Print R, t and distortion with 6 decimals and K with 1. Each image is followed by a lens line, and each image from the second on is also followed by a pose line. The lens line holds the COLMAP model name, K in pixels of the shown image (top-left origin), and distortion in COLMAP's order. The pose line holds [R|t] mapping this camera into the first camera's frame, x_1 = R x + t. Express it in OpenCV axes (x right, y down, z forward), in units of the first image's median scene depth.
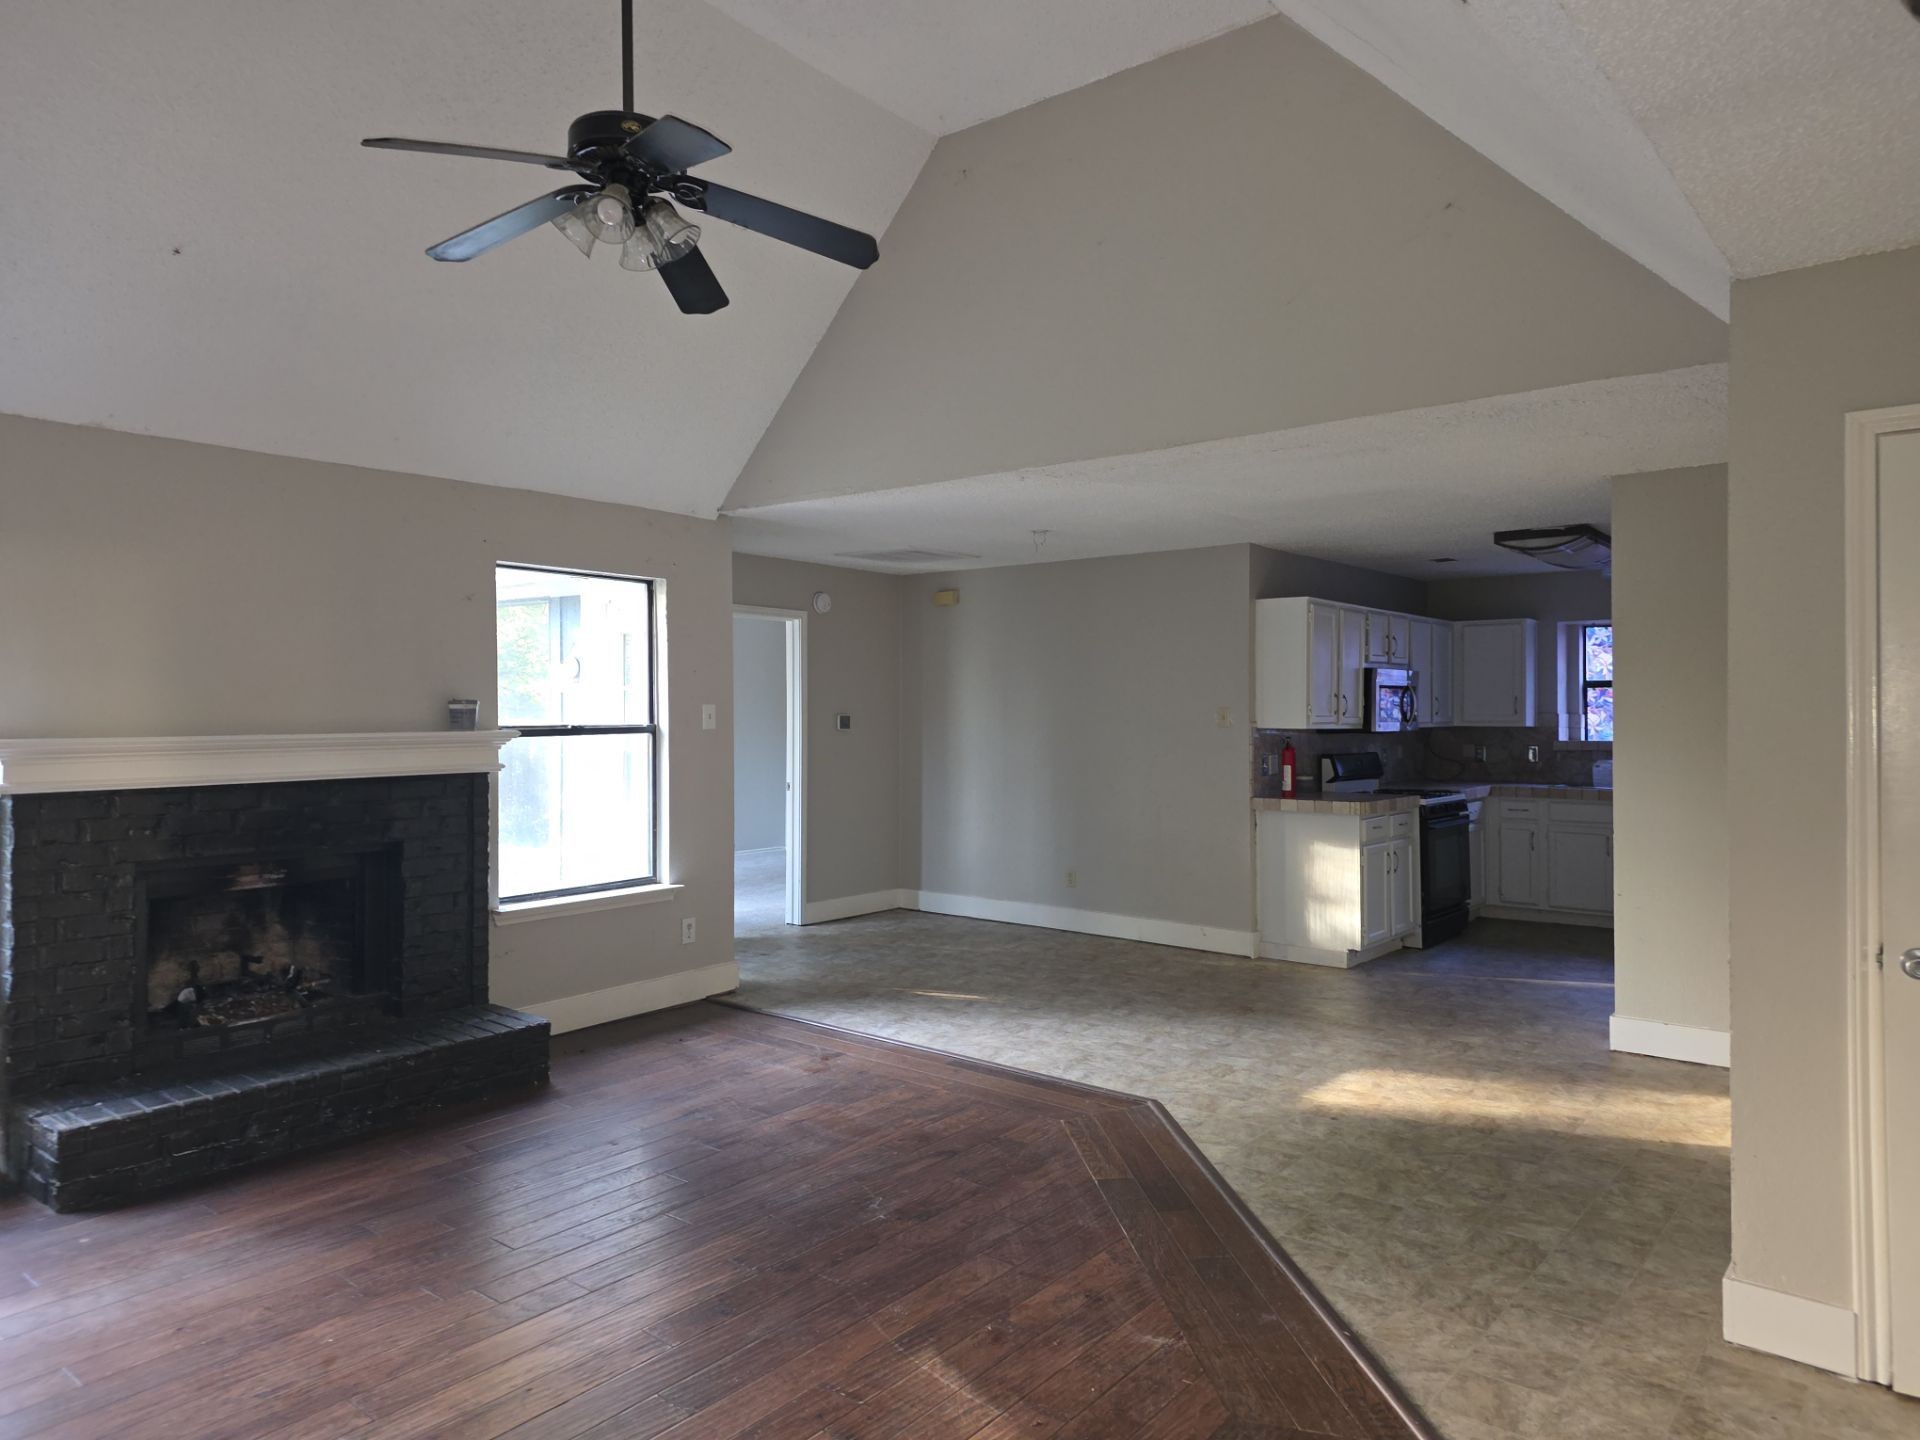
lens RADIAL K [[1251.4, 0, 958.9], [0, 1251.4, 711.1], [0, 0, 1]] dist [0.006193, -0.001544]
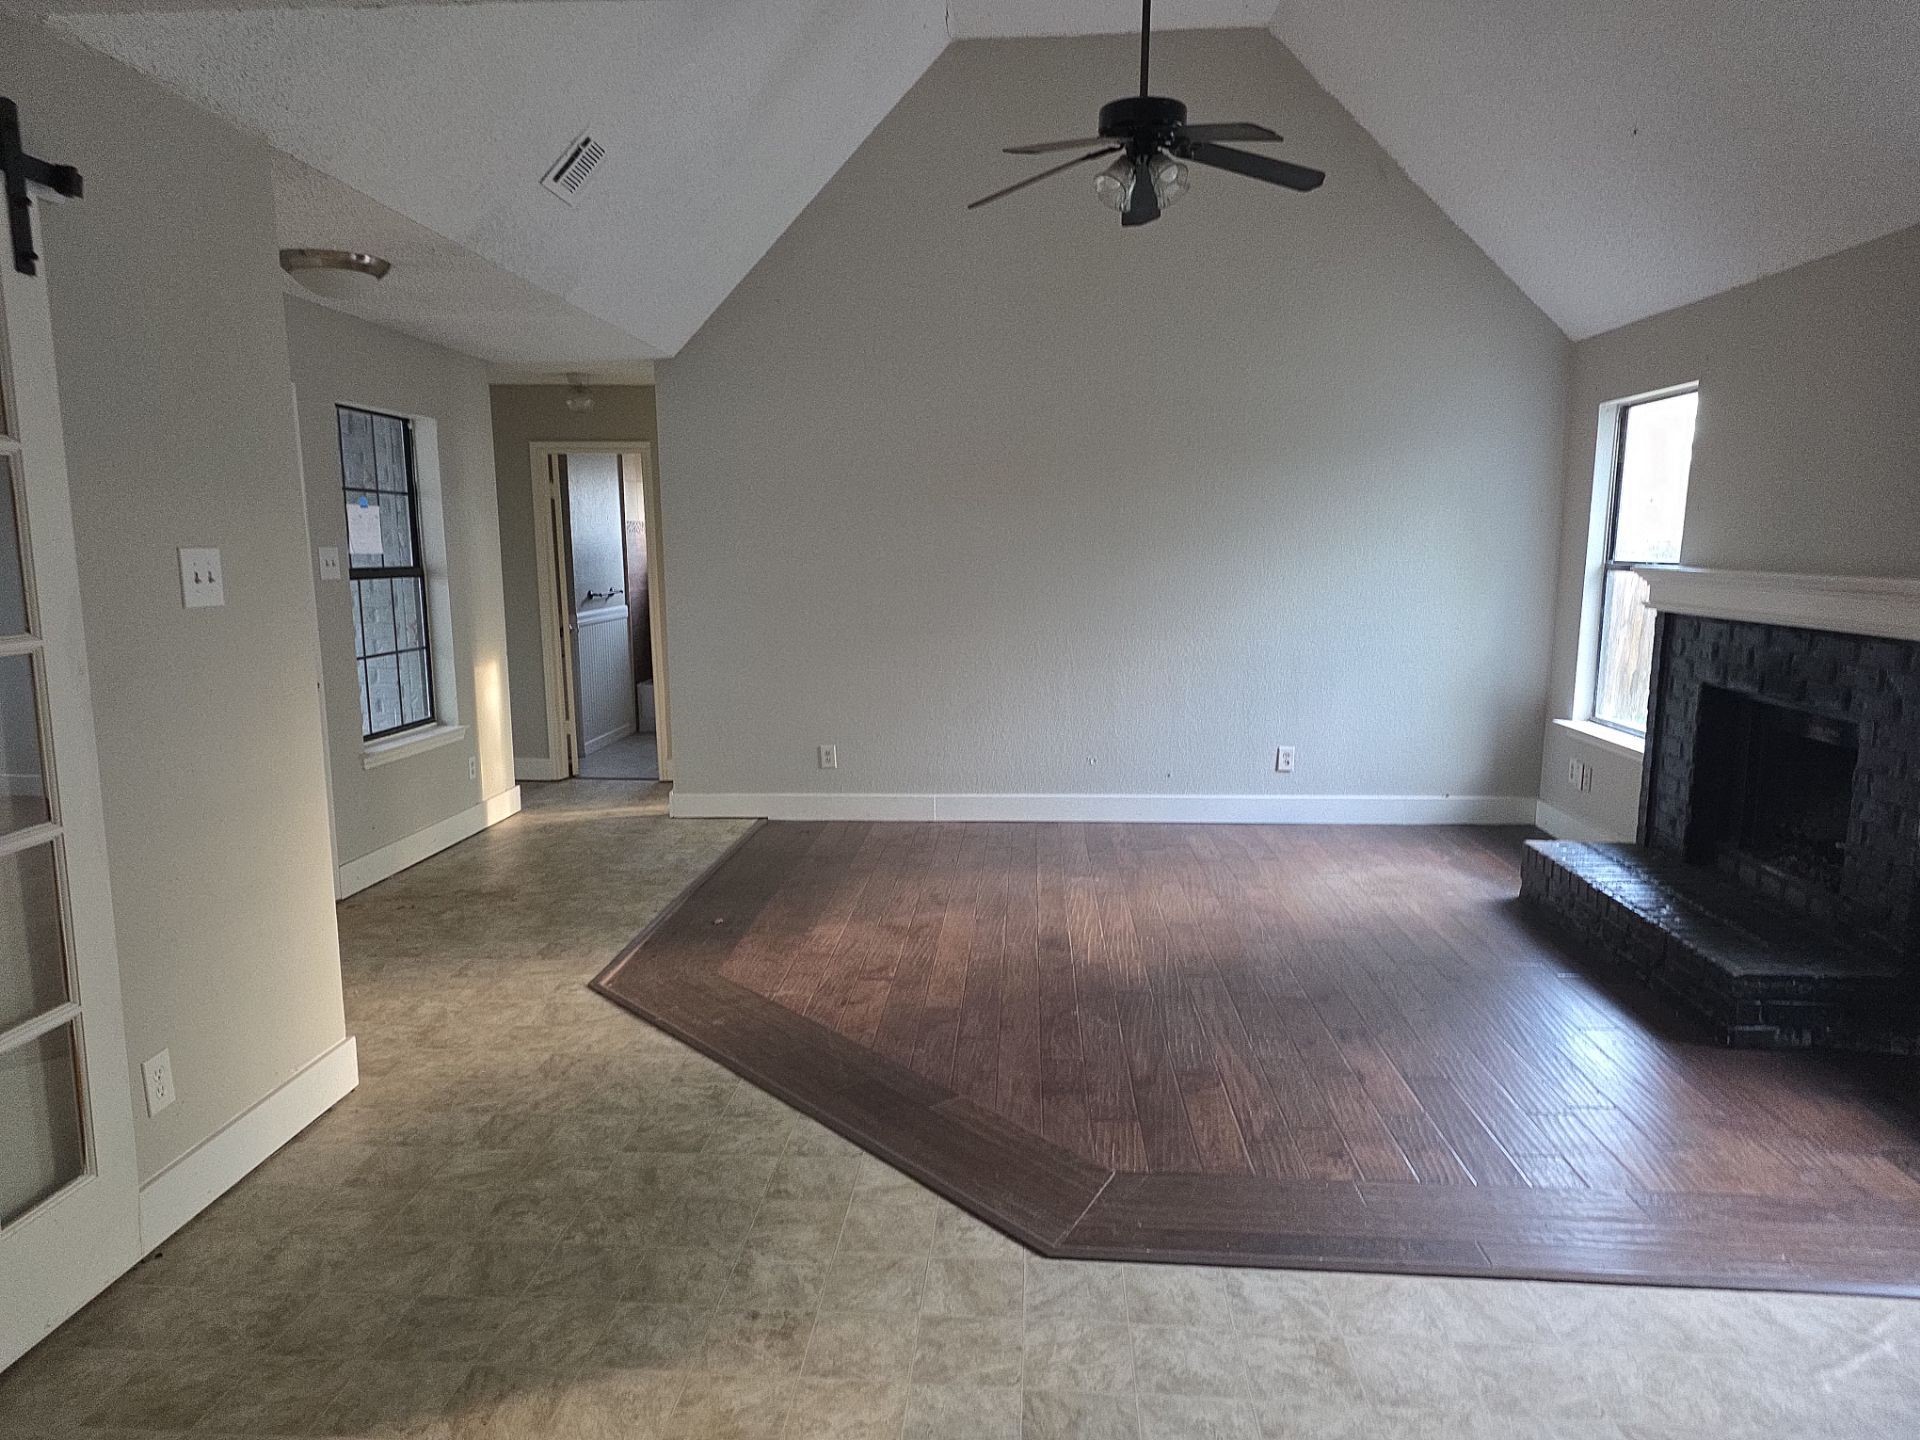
lens RADIAL K [[1251.4, 0, 959.4], [0, 1251.4, 726.1], [0, 0, 1]] dist [0.006193, -0.001544]
pose [[-0.812992, 0.090326, -0.575226, 0.632424], [-0.004242, 0.986950, 0.160973, -0.026481], [0.582259, 0.133310, -0.801999, 1.777187]]
